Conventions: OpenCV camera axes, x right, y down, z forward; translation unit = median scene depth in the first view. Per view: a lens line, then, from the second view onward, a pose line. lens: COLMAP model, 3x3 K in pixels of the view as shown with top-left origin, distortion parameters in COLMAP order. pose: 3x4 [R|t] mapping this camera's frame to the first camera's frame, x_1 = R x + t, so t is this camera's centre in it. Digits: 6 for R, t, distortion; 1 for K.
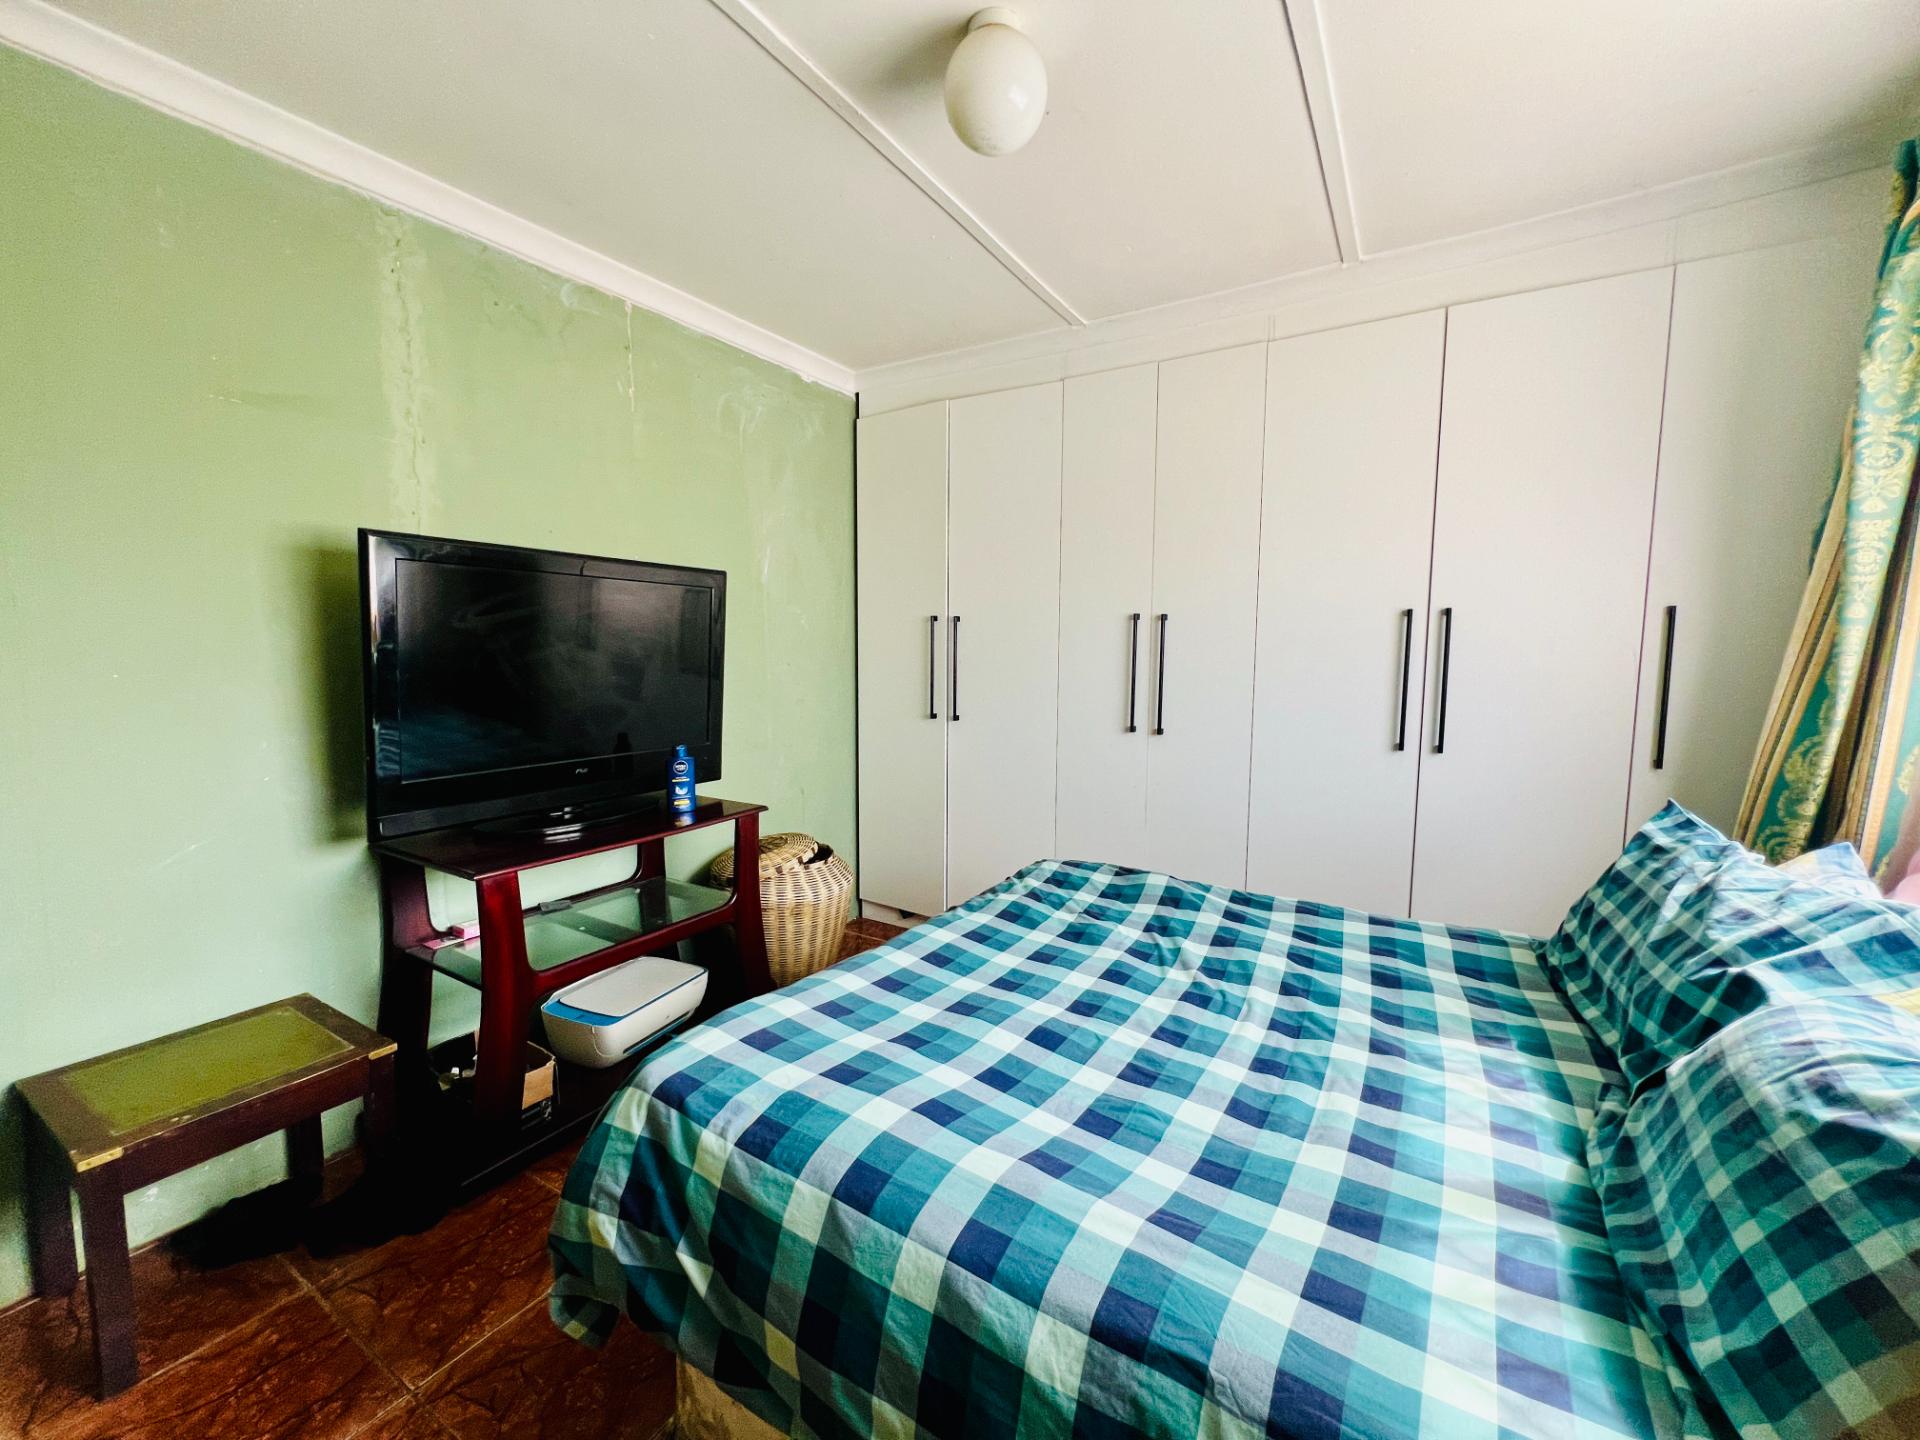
lens RADIAL K [[764.8, 0, 960.1], [0, 764.8, 718.5], [0, 0, 1]] dist [-0.002214, 0.000567]
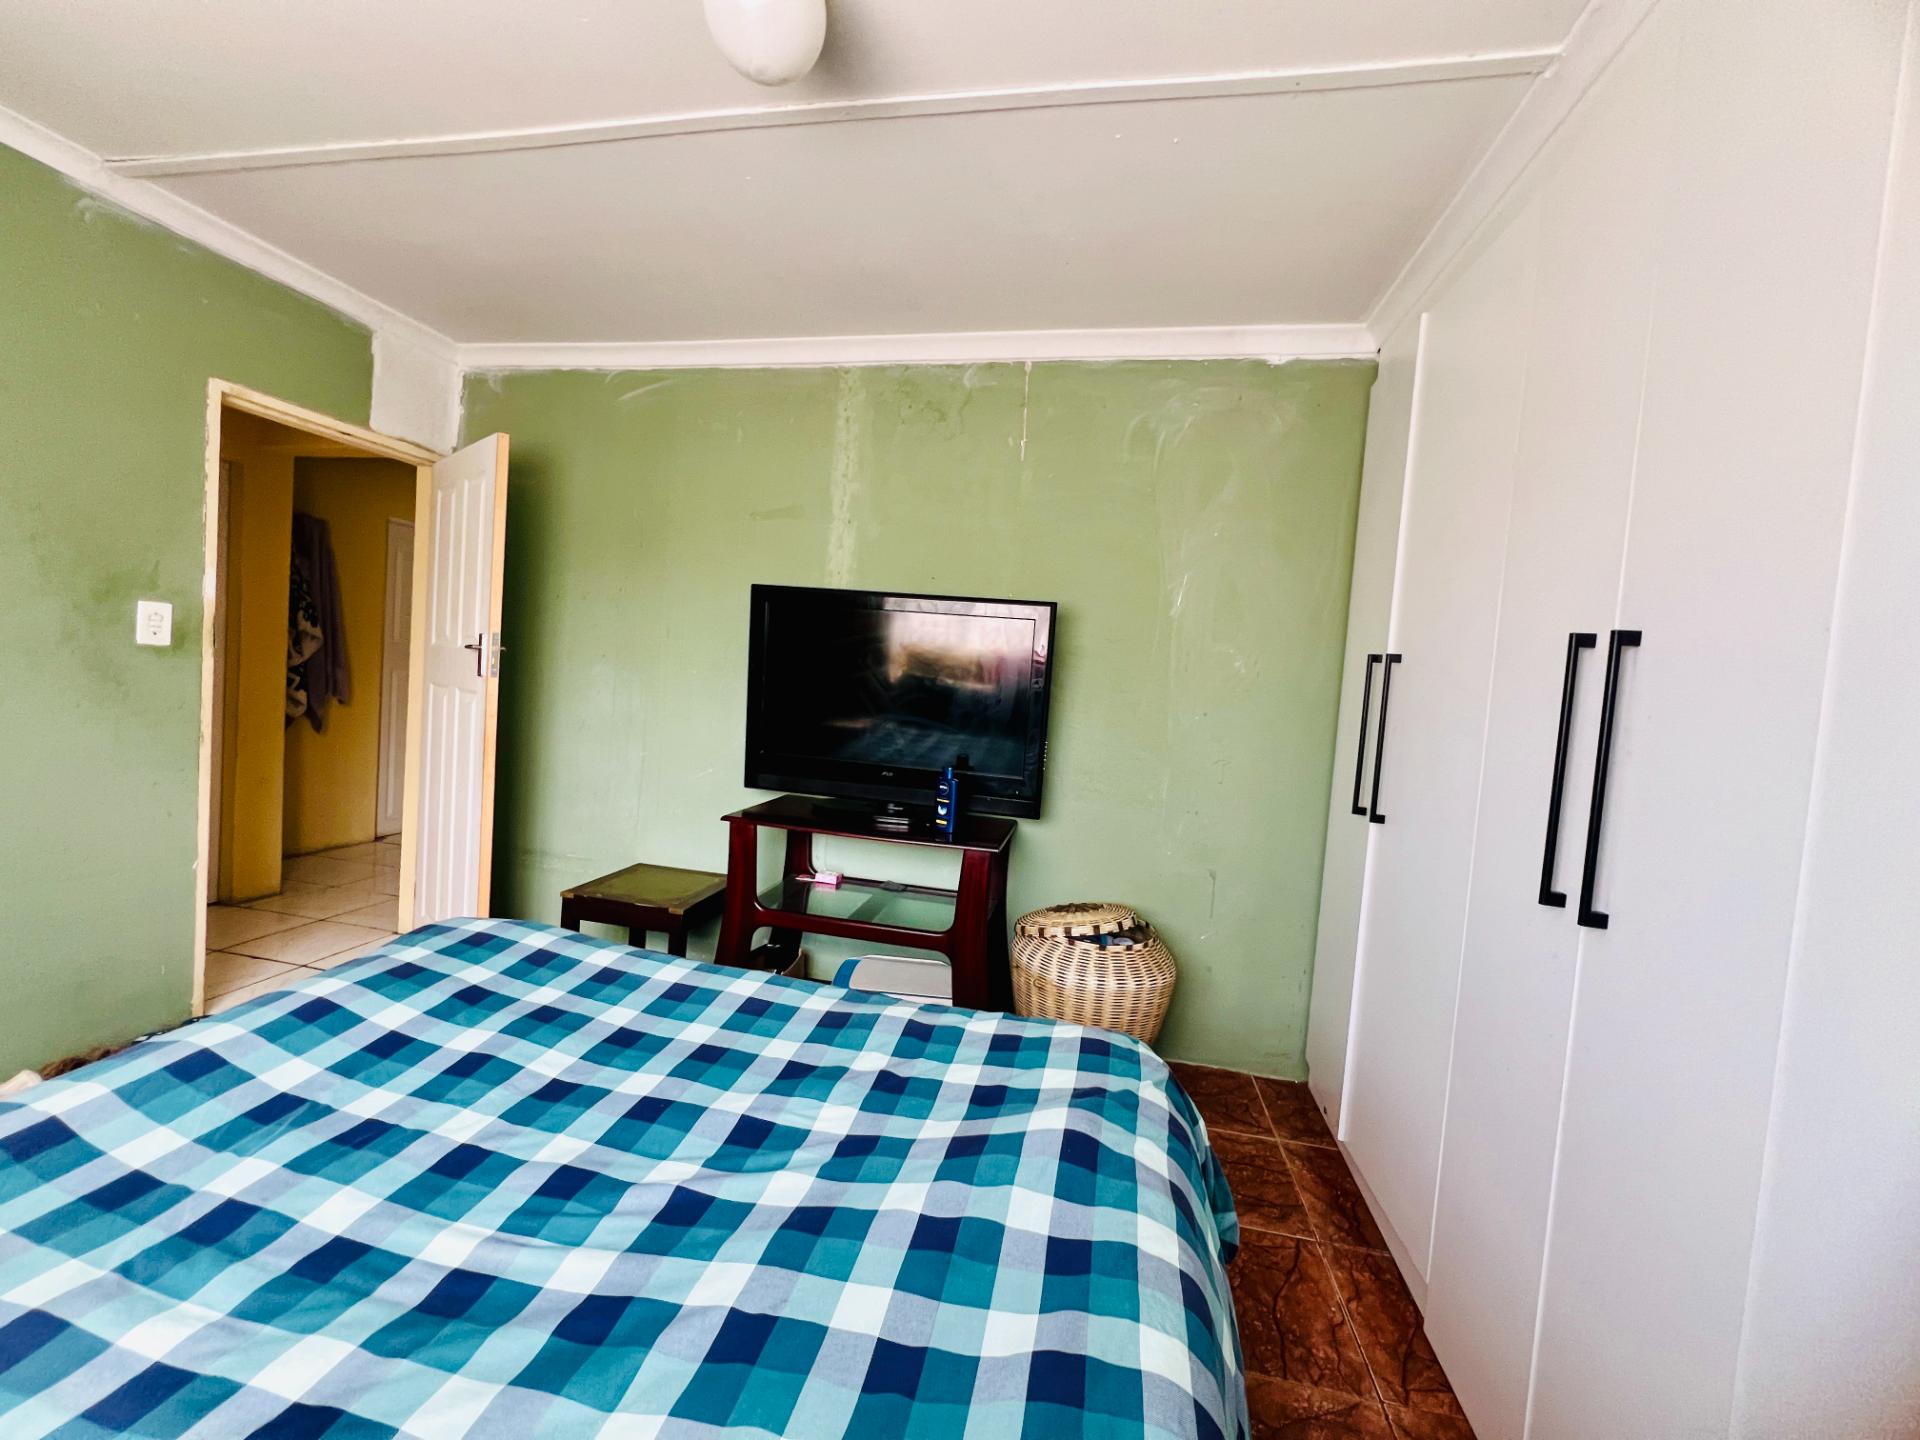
lens RADIAL K [[767.4, 0, 956.8], [0, 767.4, 717.4], [0, 0, 1]] dist [-0.002063, 0.000329]
pose [[0.345332, 0.070132, -0.935857, 0.826606], [-0.161151, 0.986824, 0.014487, -0.066970], [0.924541, 0.145811, 0.352083, 0.847203]]
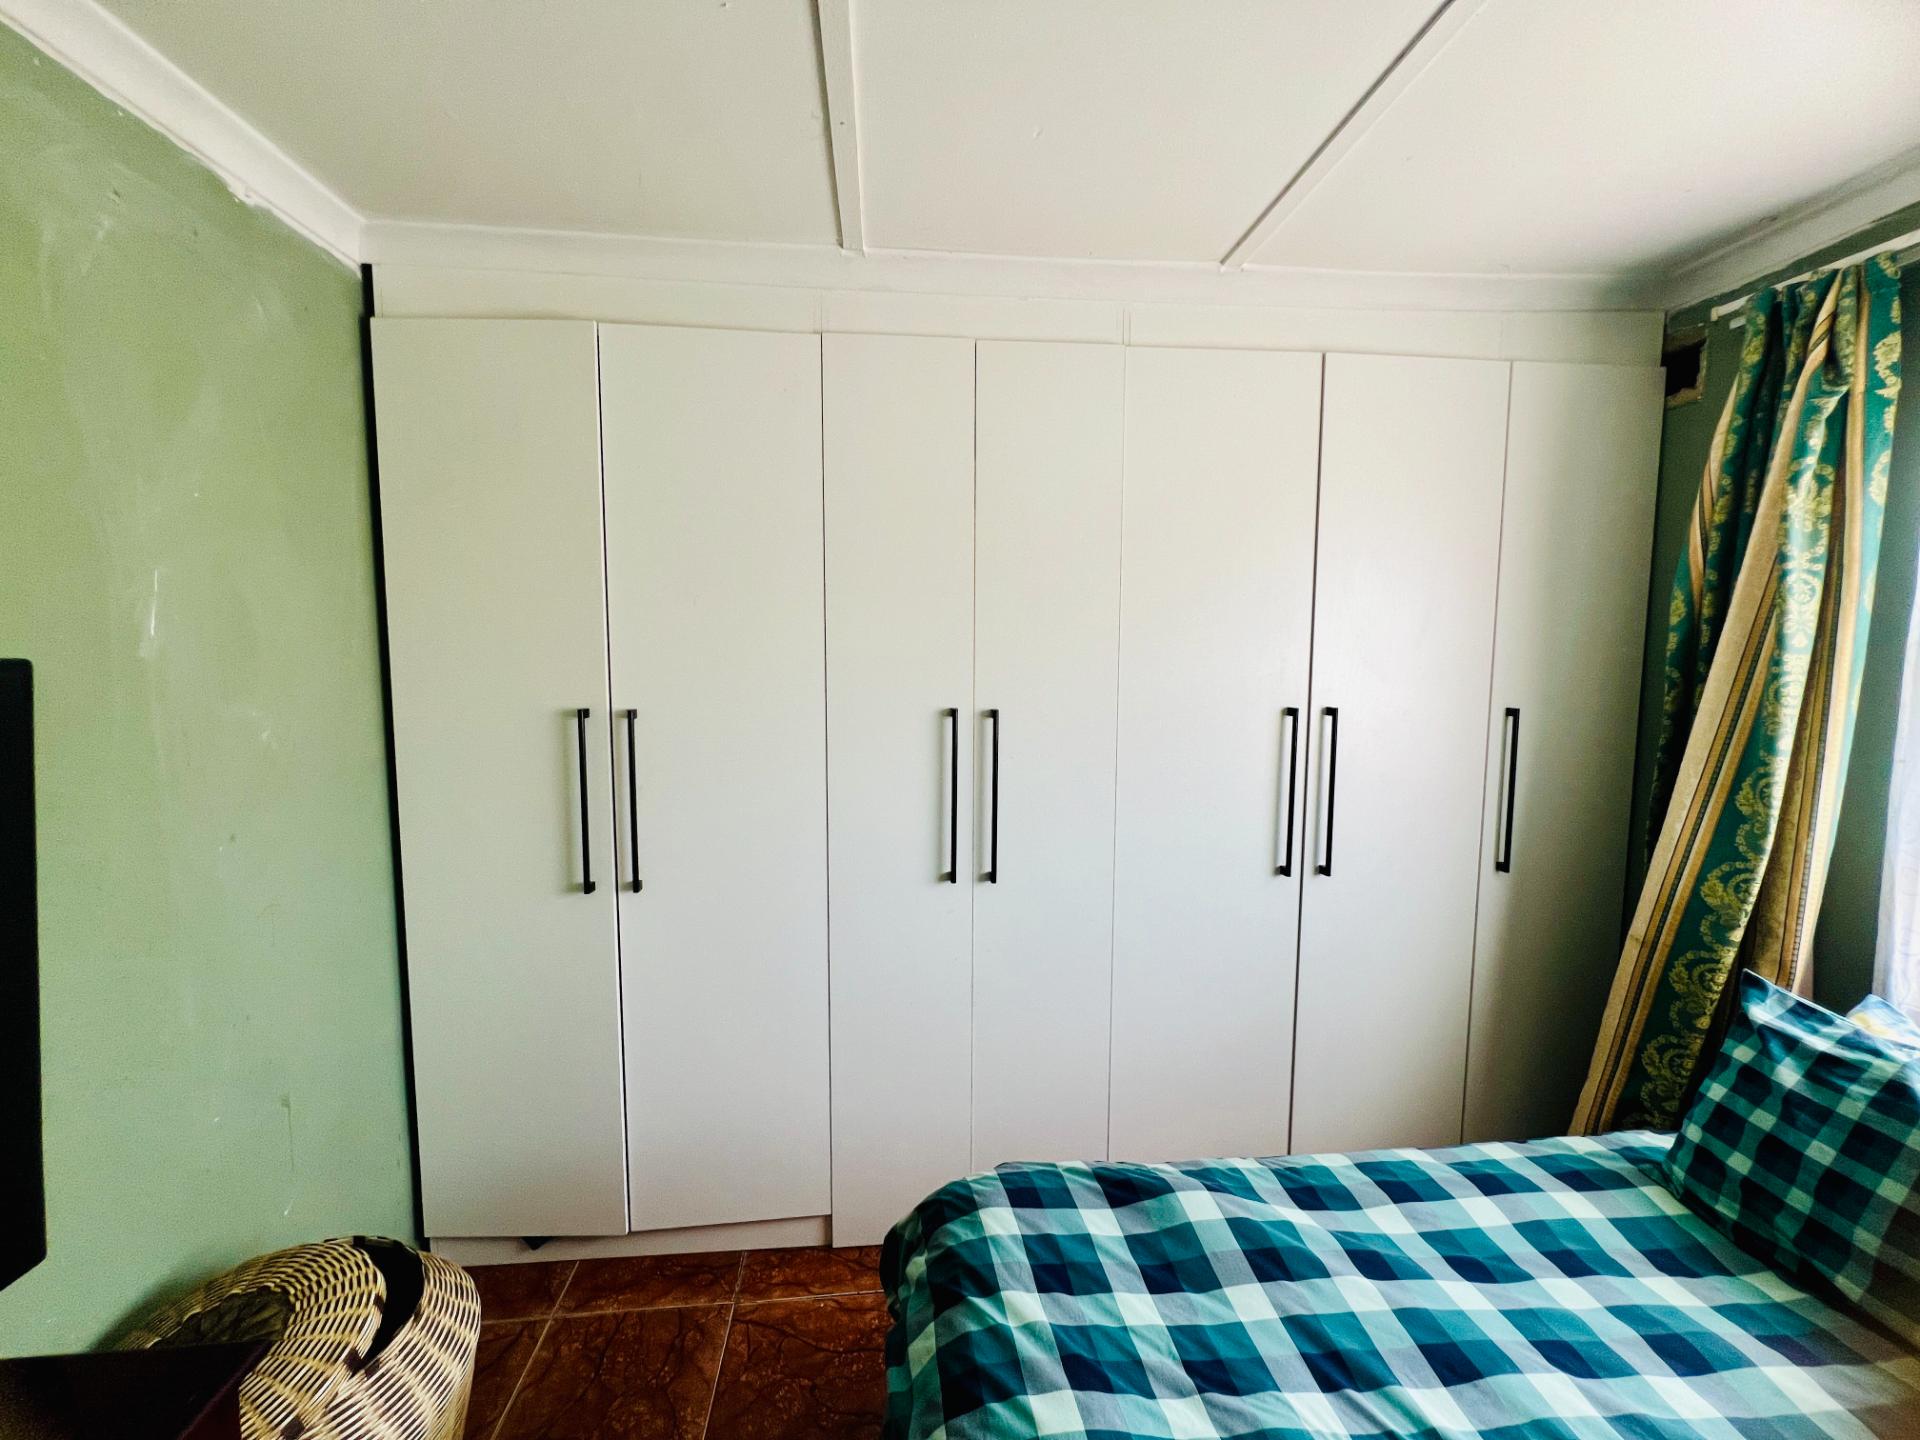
lens RADIAL K [[767.4, 0, 956.8], [0, 767.4, 717.4], [0, 0, 1]] dist [-0.002063, 0.000329]
pose [[0.804892, -0.054113, 0.590949, -0.266622], [0.058405, 0.998223, 0.011857, -0.220221], [-0.590541, 0.024971, 0.806622, 0.730525]]
